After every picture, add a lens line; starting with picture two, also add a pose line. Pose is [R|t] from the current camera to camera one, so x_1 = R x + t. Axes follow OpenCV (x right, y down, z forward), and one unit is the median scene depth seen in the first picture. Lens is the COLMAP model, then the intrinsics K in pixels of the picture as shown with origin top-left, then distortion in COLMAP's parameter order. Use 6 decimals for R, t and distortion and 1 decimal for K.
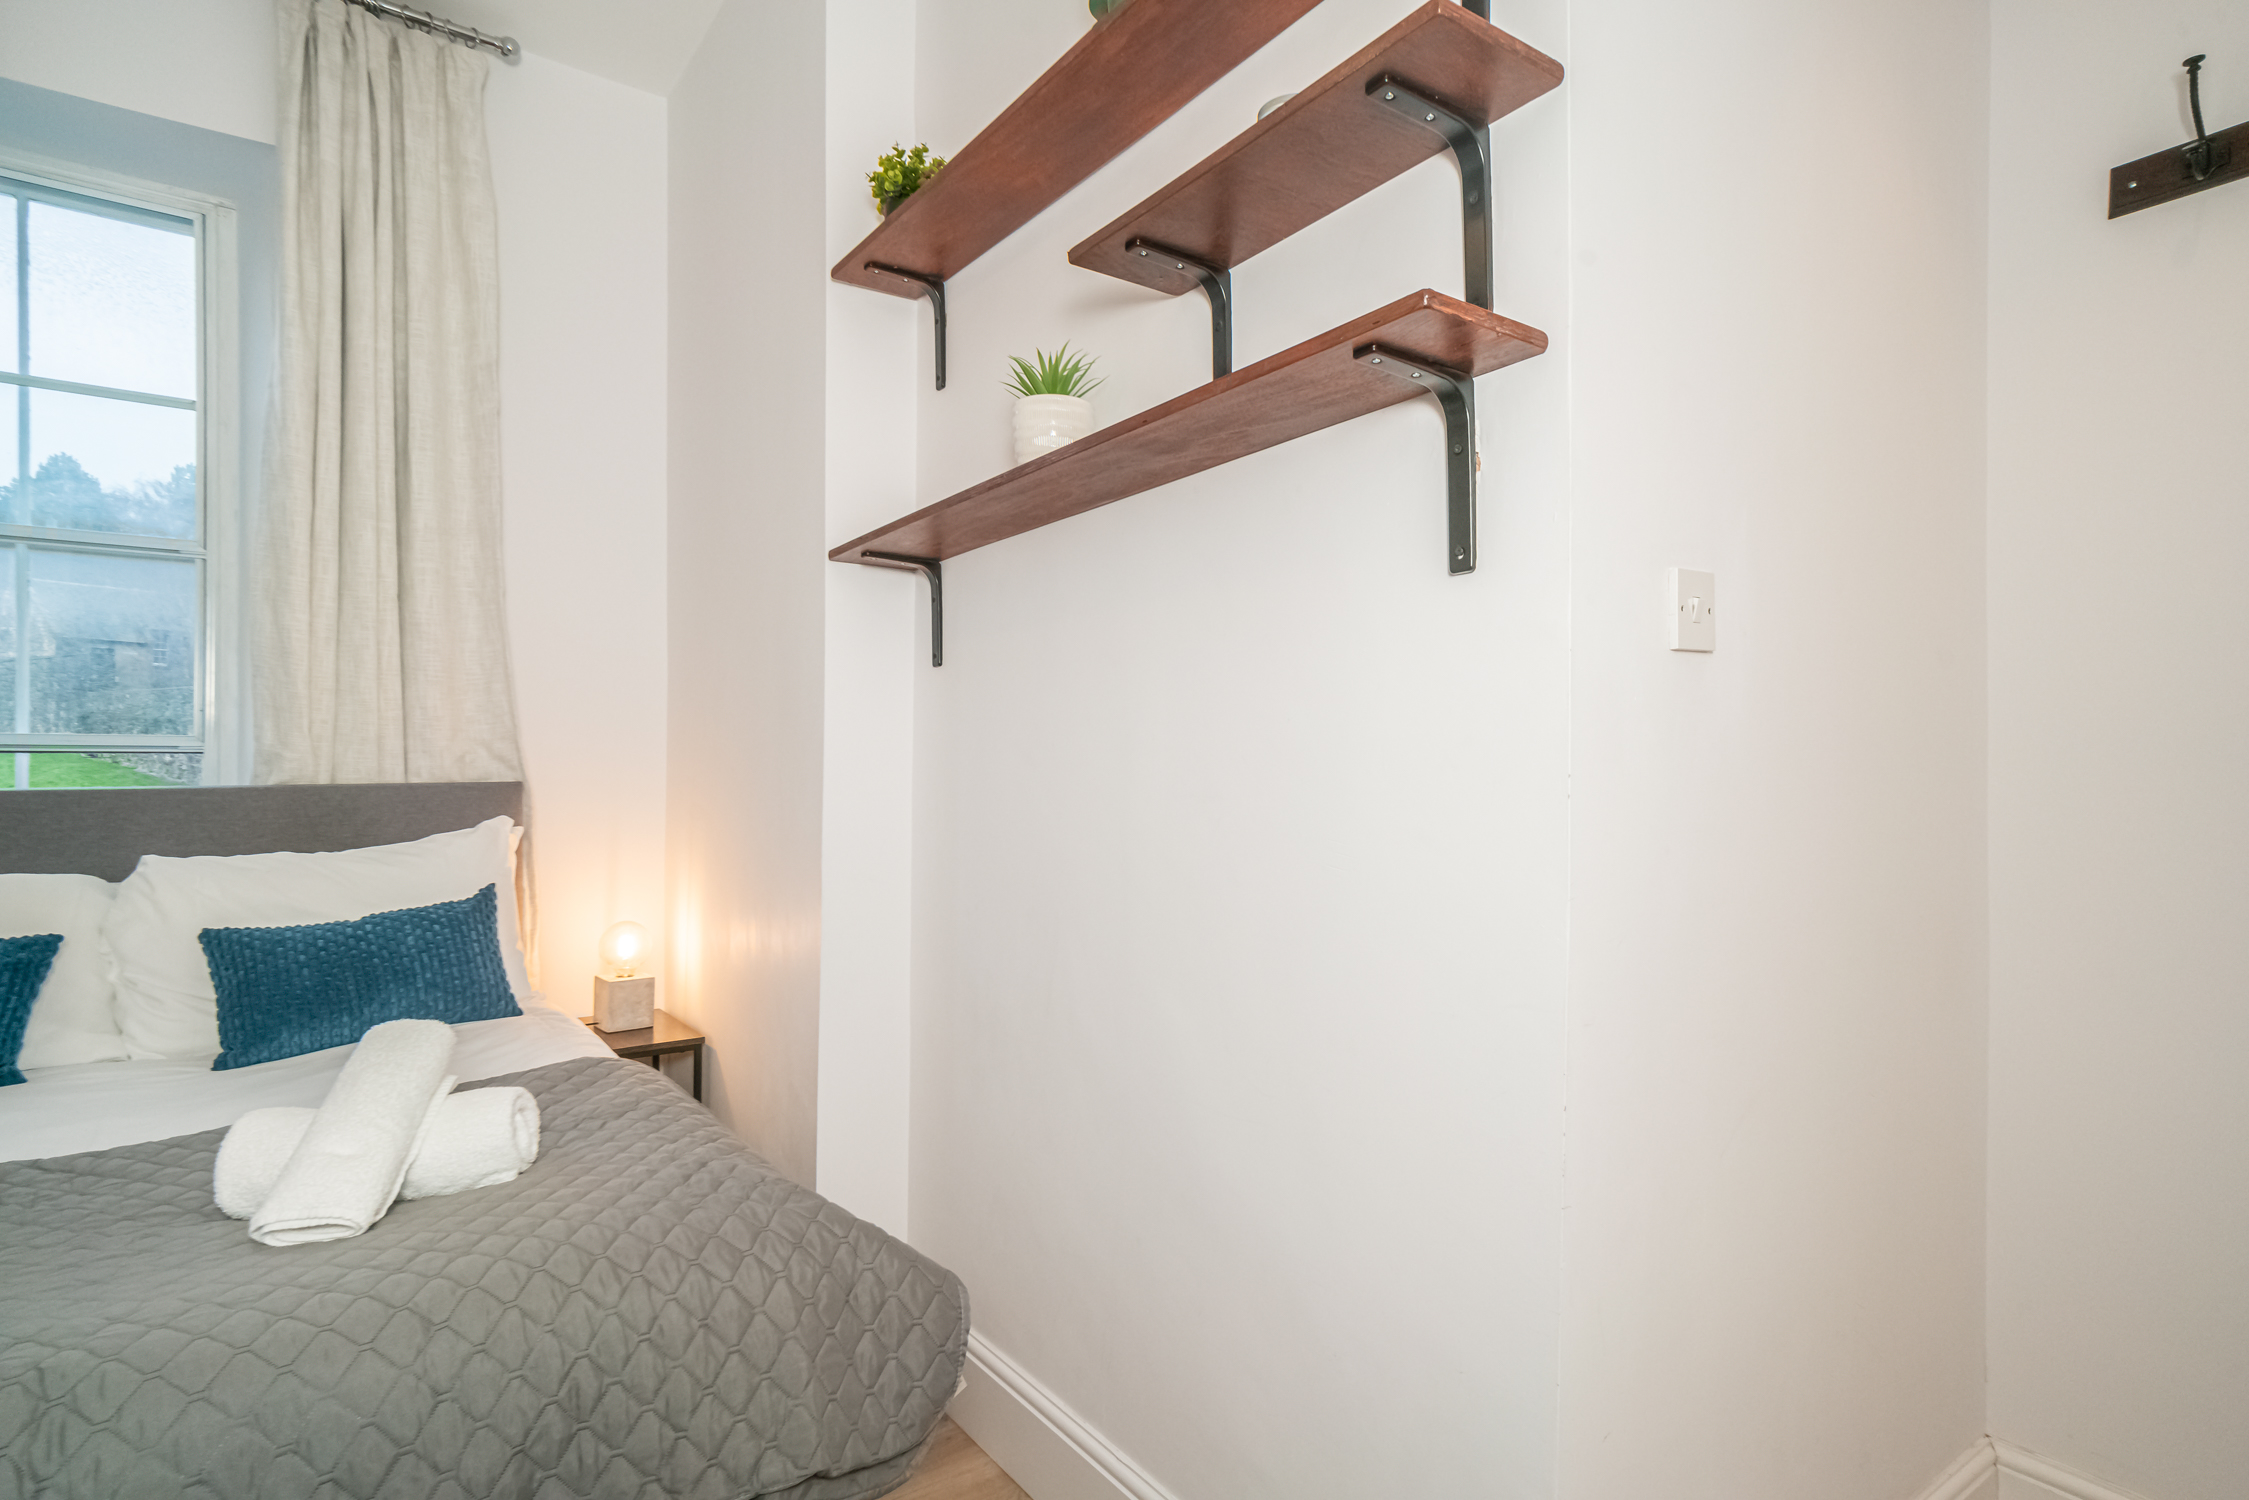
lens RADIAL K [[1150.2, 0, 1132.0], [0, 1150.2, 752.8], [0, 0, 1]] dist [-0.012586, 0.014495]
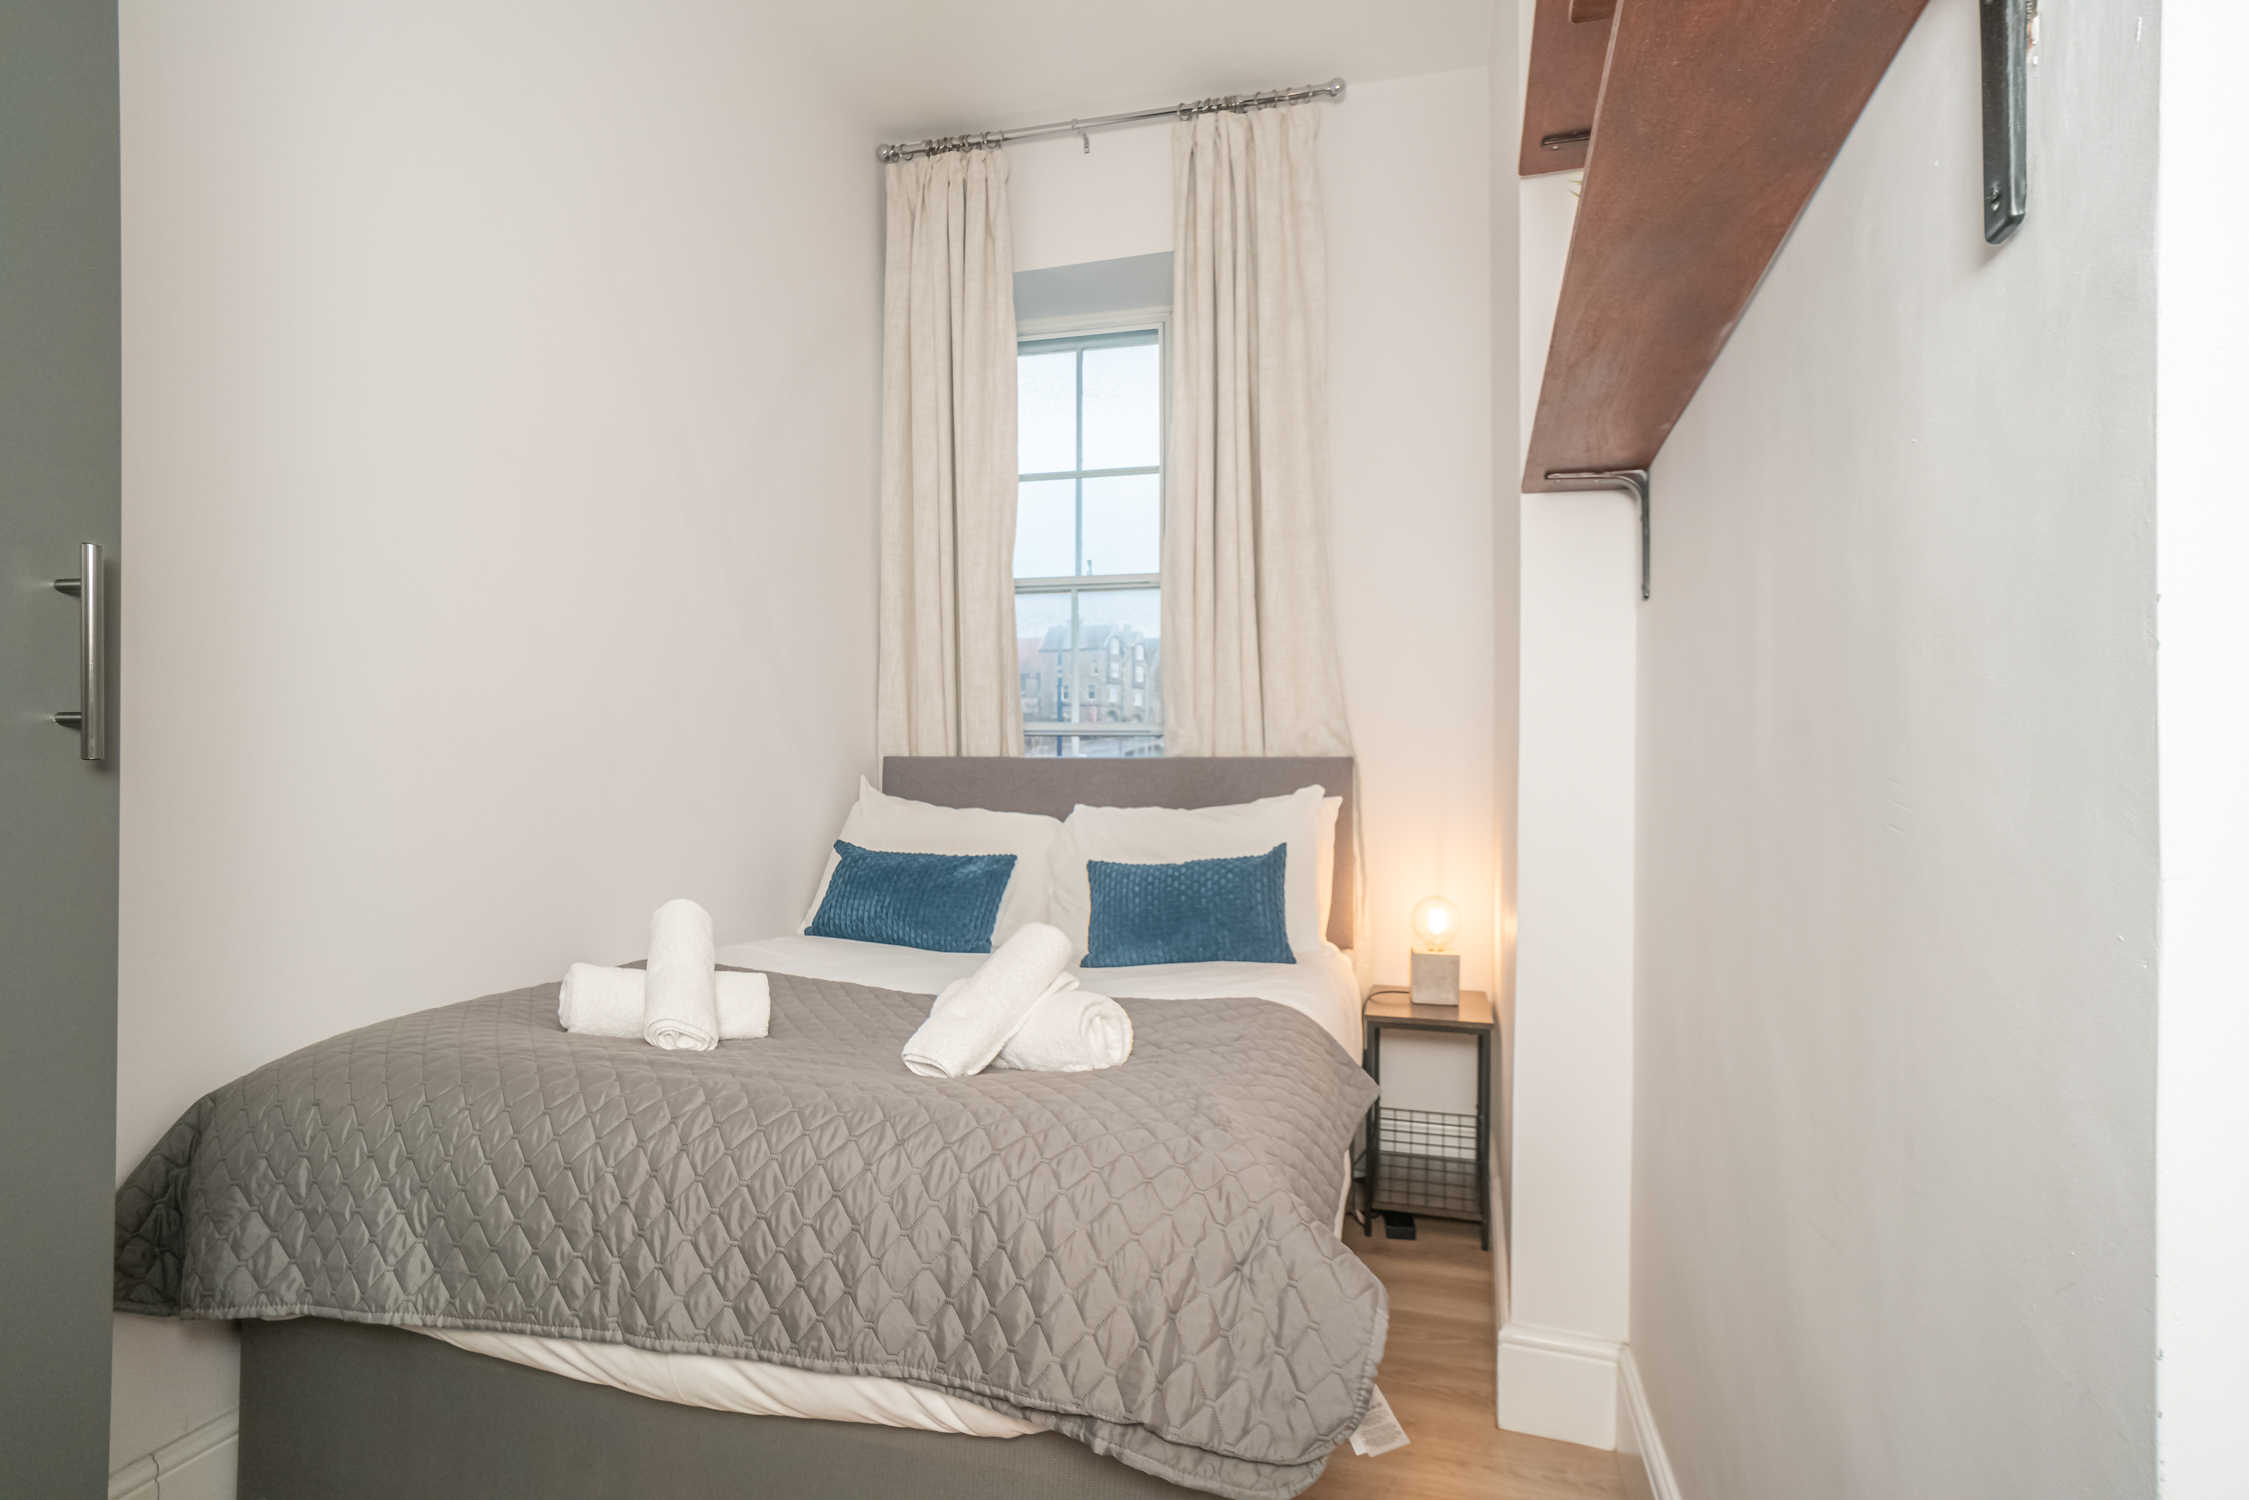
lens RADIAL K [[1150.2, 0, 1139.7], [0, 1150.2, 752.2], [0, 0, 1]] dist [-0.012586, 0.014495]
pose [[0.617639, -0.006368, -0.786436, 0.206549], [-0.005507, 0.999908, -0.012421, 0.037399], [0.786442, 0.012003, 0.617547, 0.187560]]
